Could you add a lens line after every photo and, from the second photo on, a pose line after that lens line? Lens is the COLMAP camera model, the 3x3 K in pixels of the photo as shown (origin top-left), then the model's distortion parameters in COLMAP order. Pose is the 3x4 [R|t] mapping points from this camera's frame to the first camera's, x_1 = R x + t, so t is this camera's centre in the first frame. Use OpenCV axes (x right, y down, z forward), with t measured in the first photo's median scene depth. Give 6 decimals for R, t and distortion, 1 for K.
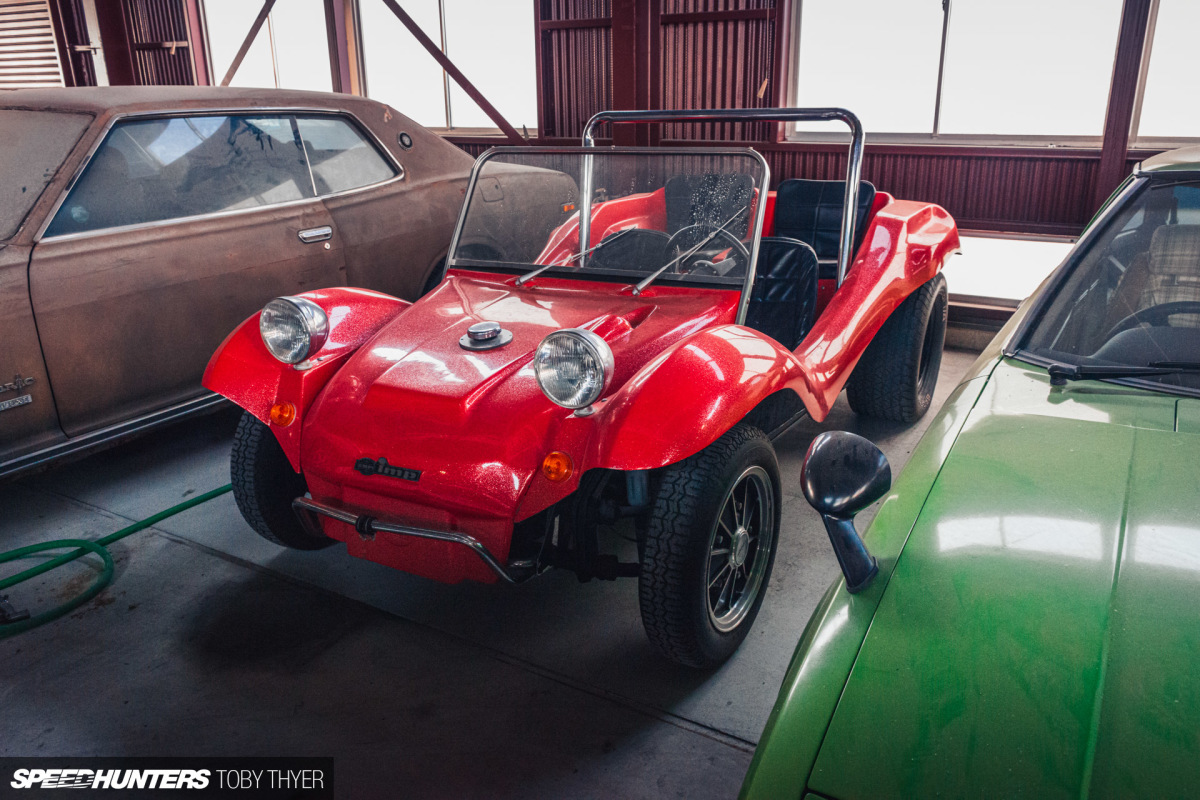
lens RADIAL K [[932.4, 0, 599.7], [0, 932.4, 397.1], [0, 0, 1]] dist [0.006878, -0.007184]
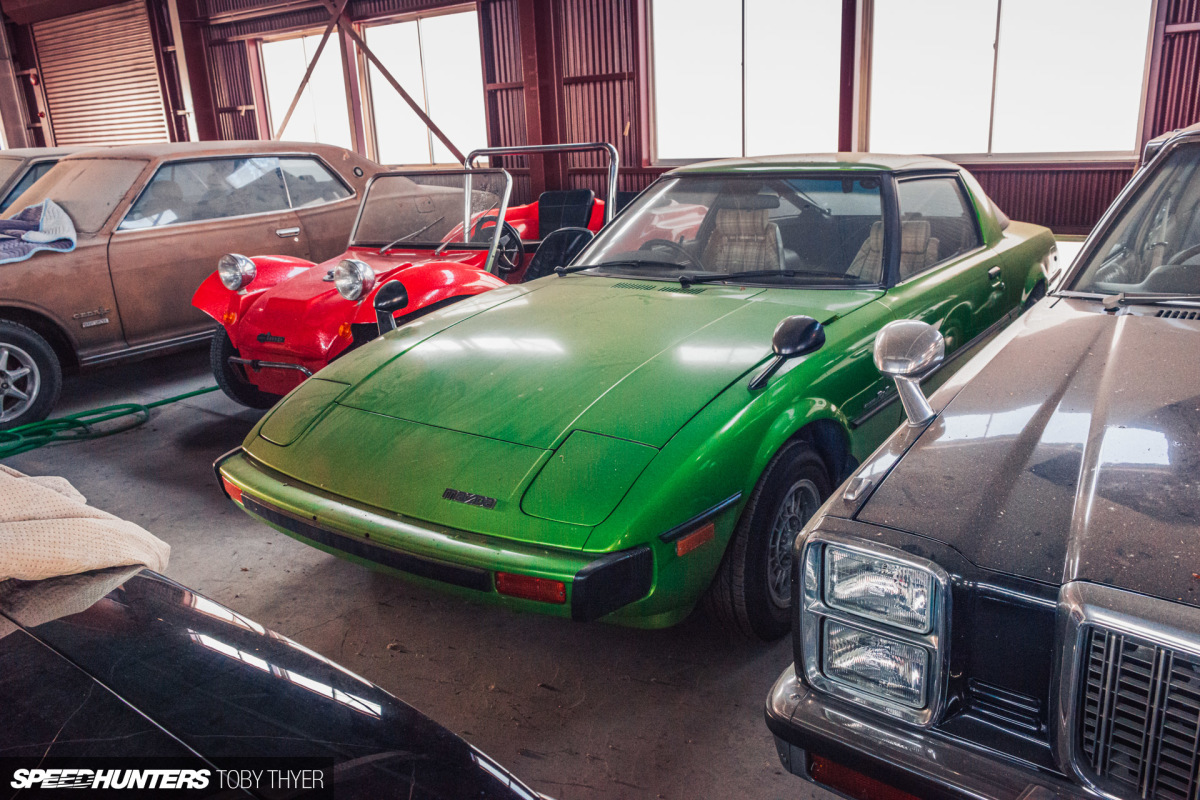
lens RADIAL K [[932.4, 0, 600.6], [0, 932.4, 401.3], [0, 0, 1]] dist [0.006878, -0.007184]
pose [[0.993391, 0.000161, -0.114780, 0.408611], [-0.003846, 0.999484, -0.031888, 0.162781], [0.114716, 0.032119, 0.992879, -0.505048]]
